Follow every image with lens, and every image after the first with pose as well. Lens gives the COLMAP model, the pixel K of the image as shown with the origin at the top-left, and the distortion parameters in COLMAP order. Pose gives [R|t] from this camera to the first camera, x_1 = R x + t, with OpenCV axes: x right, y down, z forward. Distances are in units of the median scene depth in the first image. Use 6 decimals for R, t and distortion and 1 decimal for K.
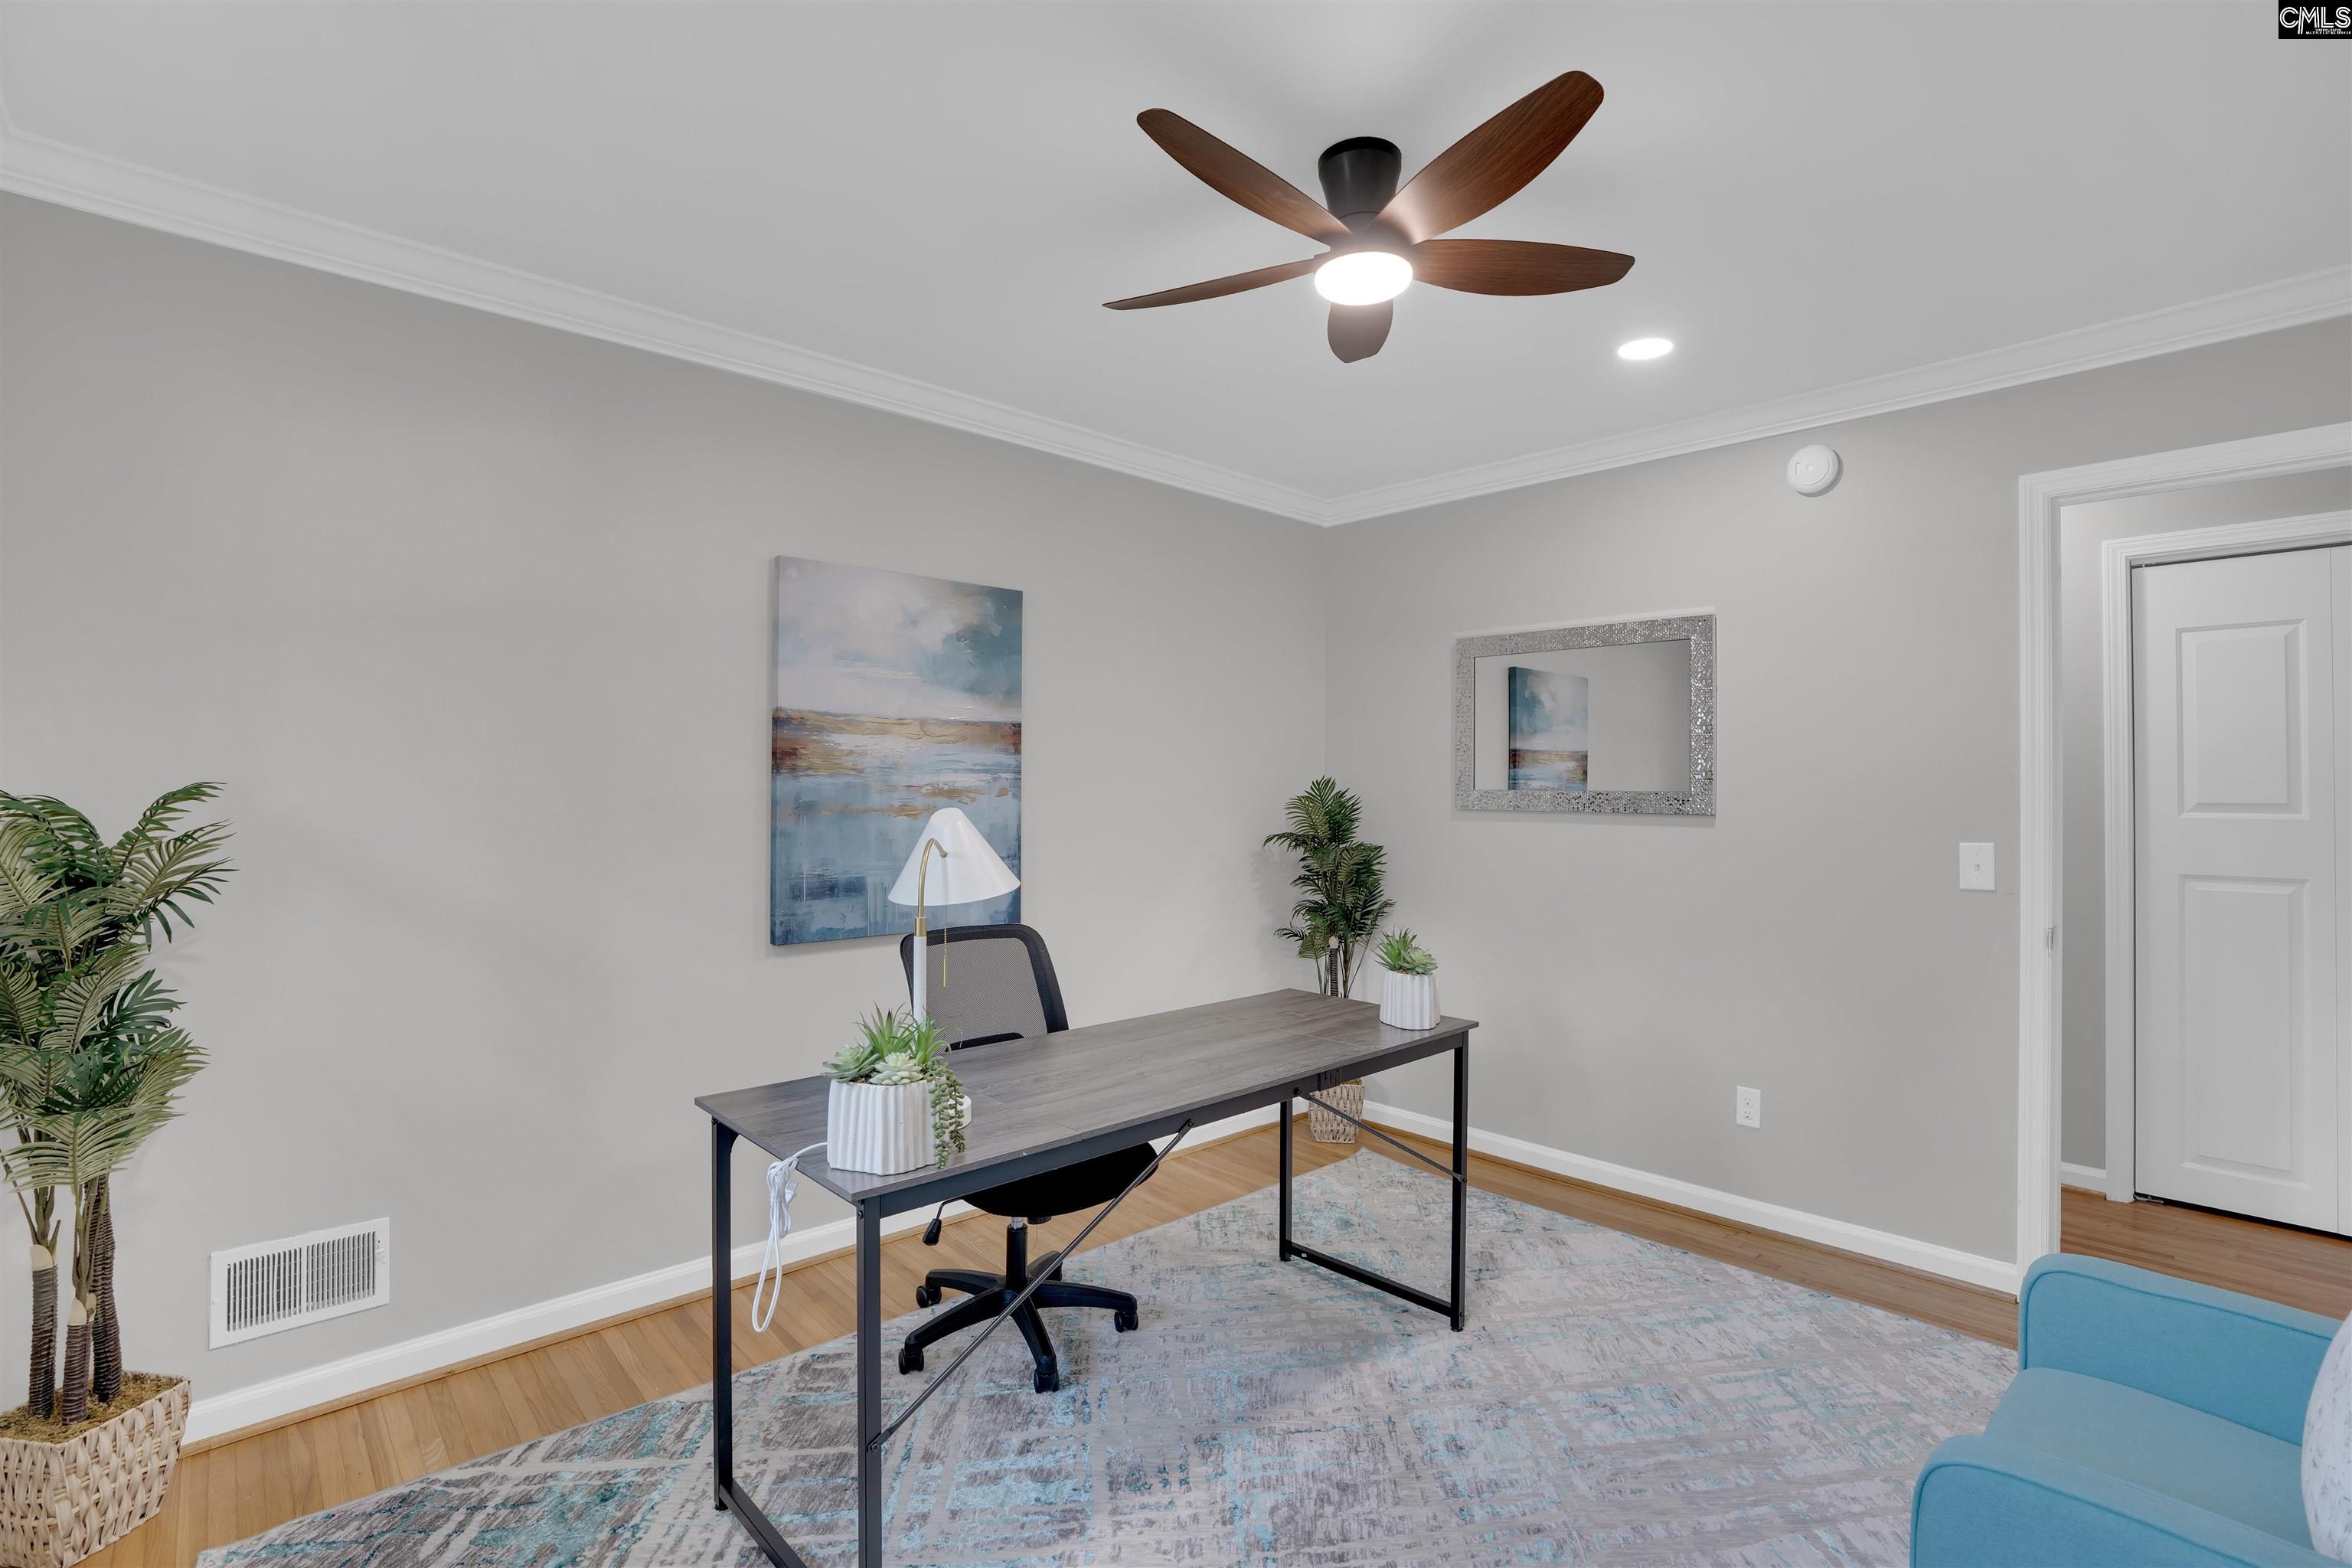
lens RADIAL K [[1093.5, 0, 1184.2], [0, 1093.5, 784.0], [0, 0, 1]] dist [-0.050062, 0.011171]
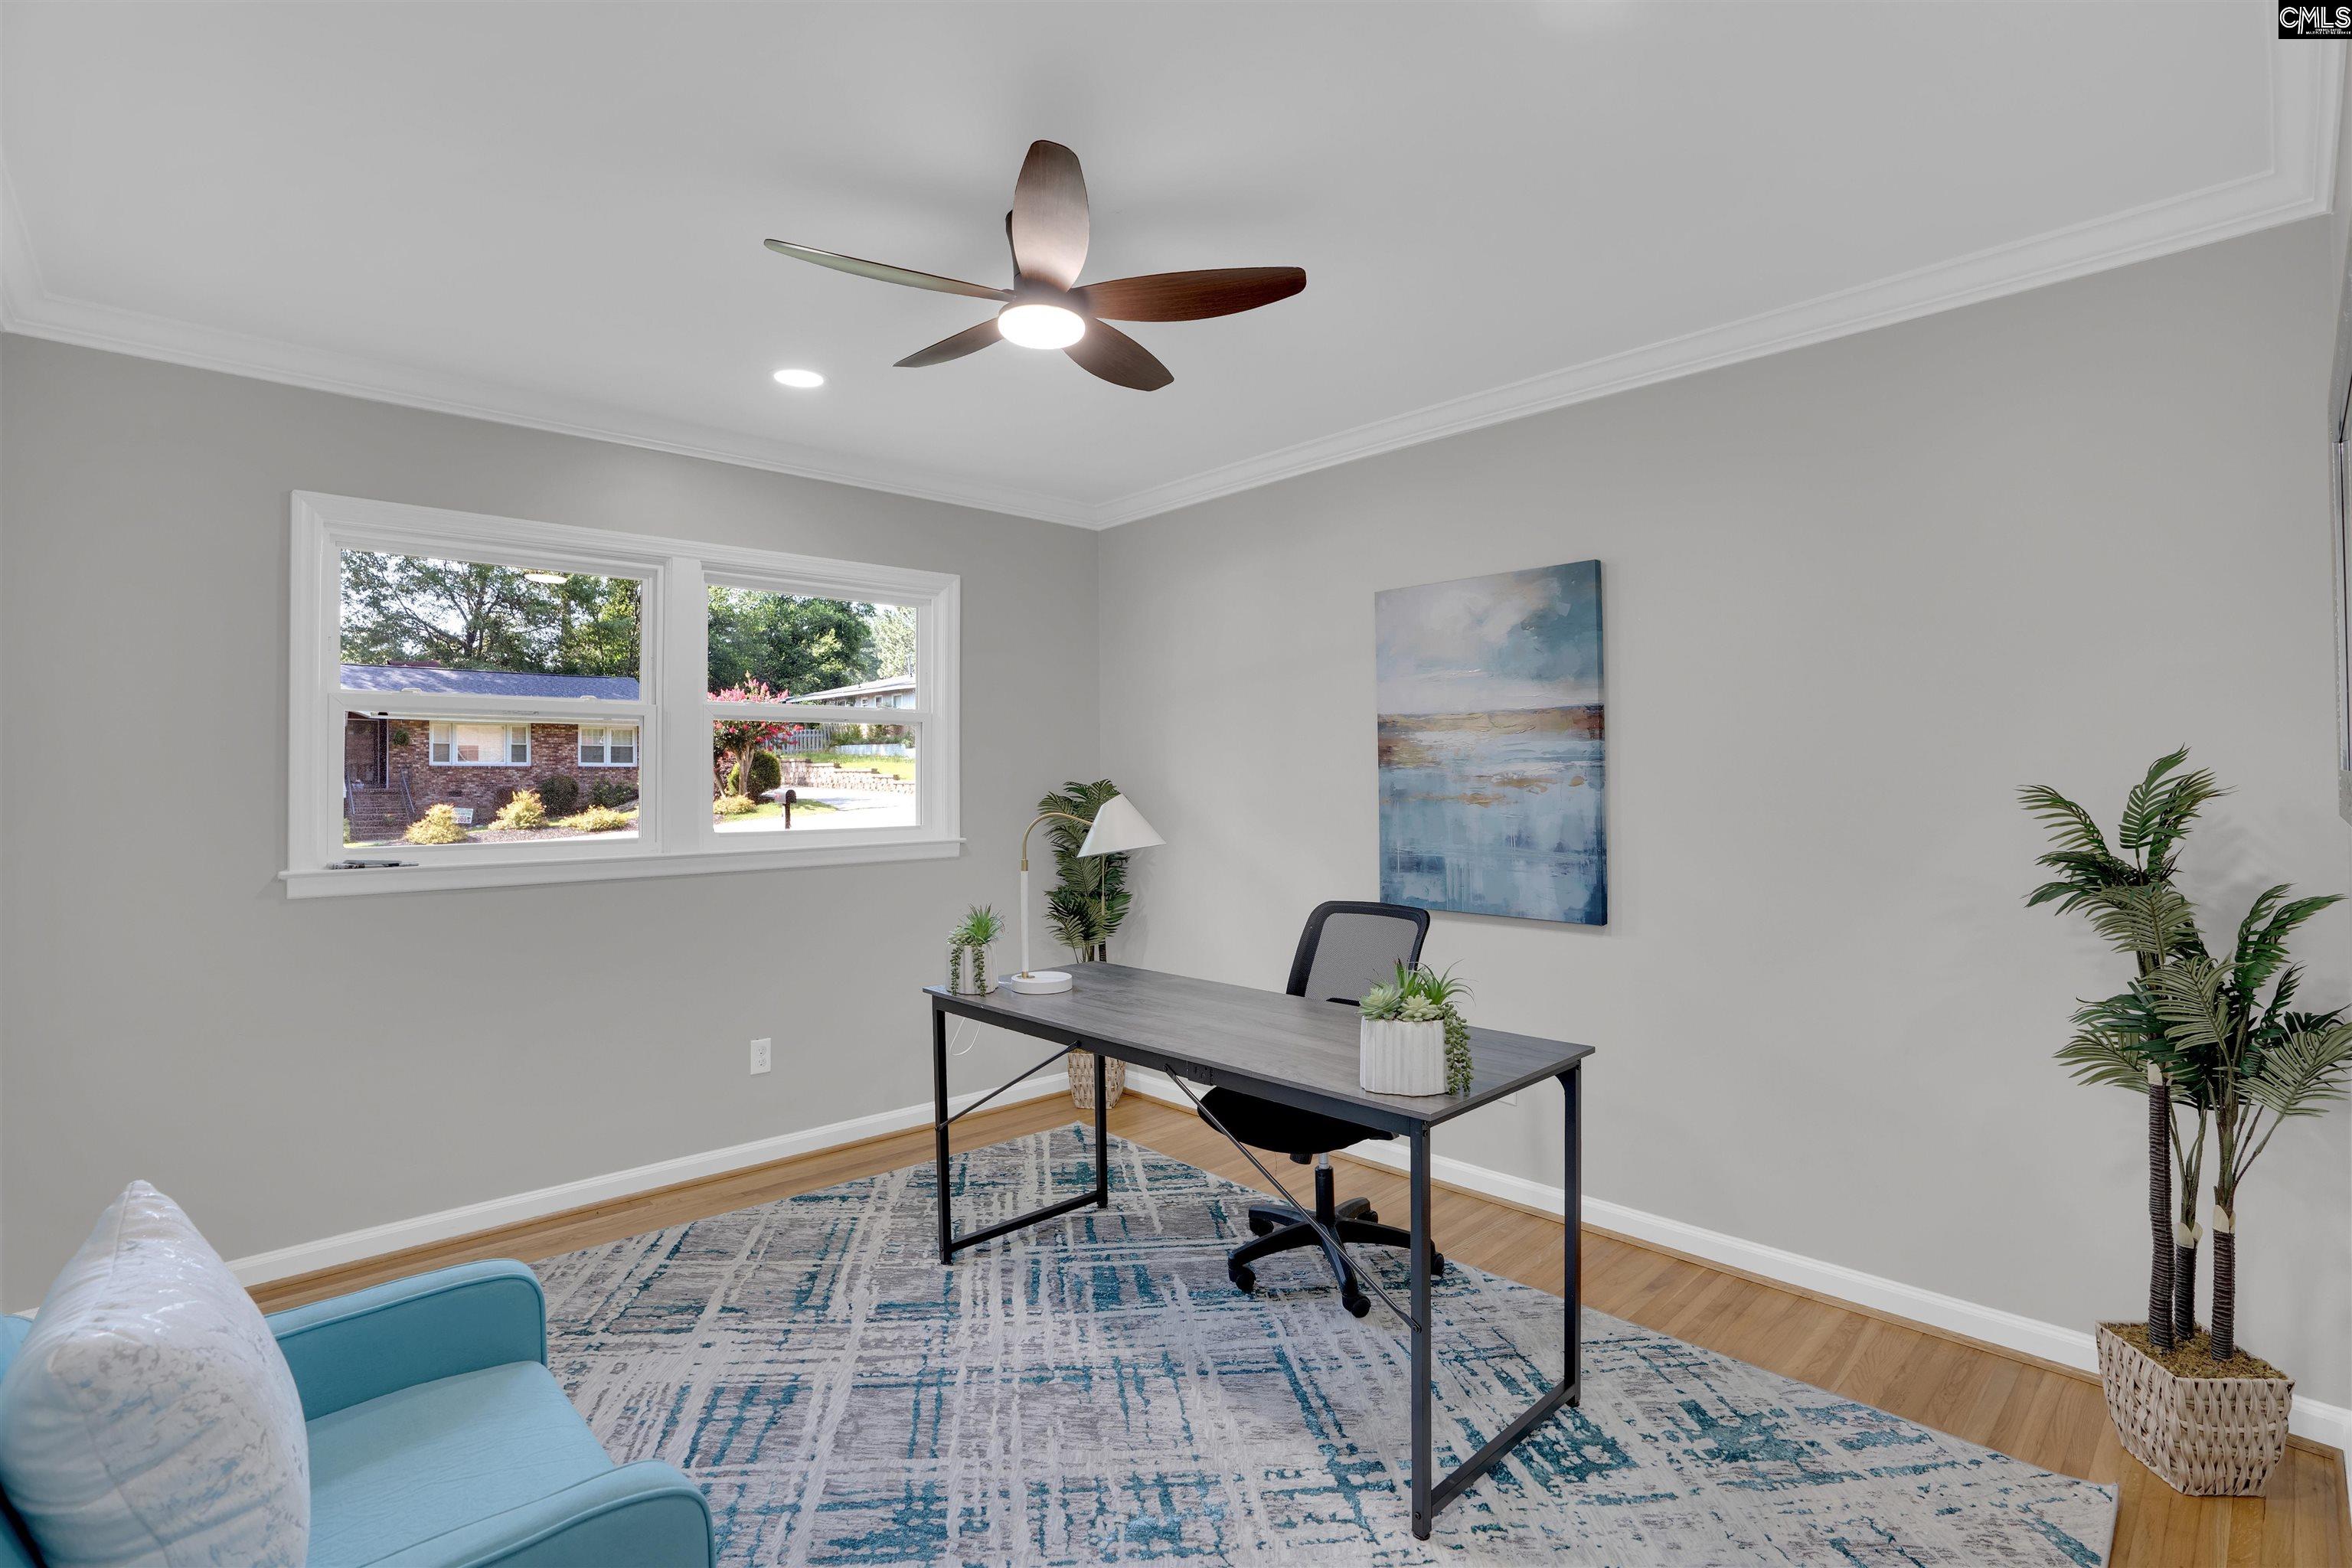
lens RADIAL K [[1093.5, 0, 1184.1], [0, 1093.5, 776.9], [0, 0, 1]] dist [-0.050062, 0.011171]
pose [[0.015562, -0.012960, -0.999795, 0.799472], [0.005201, 0.999904, -0.012880, 0.014908], [0.999865, -0.004999, 0.015627, 0.689875]]
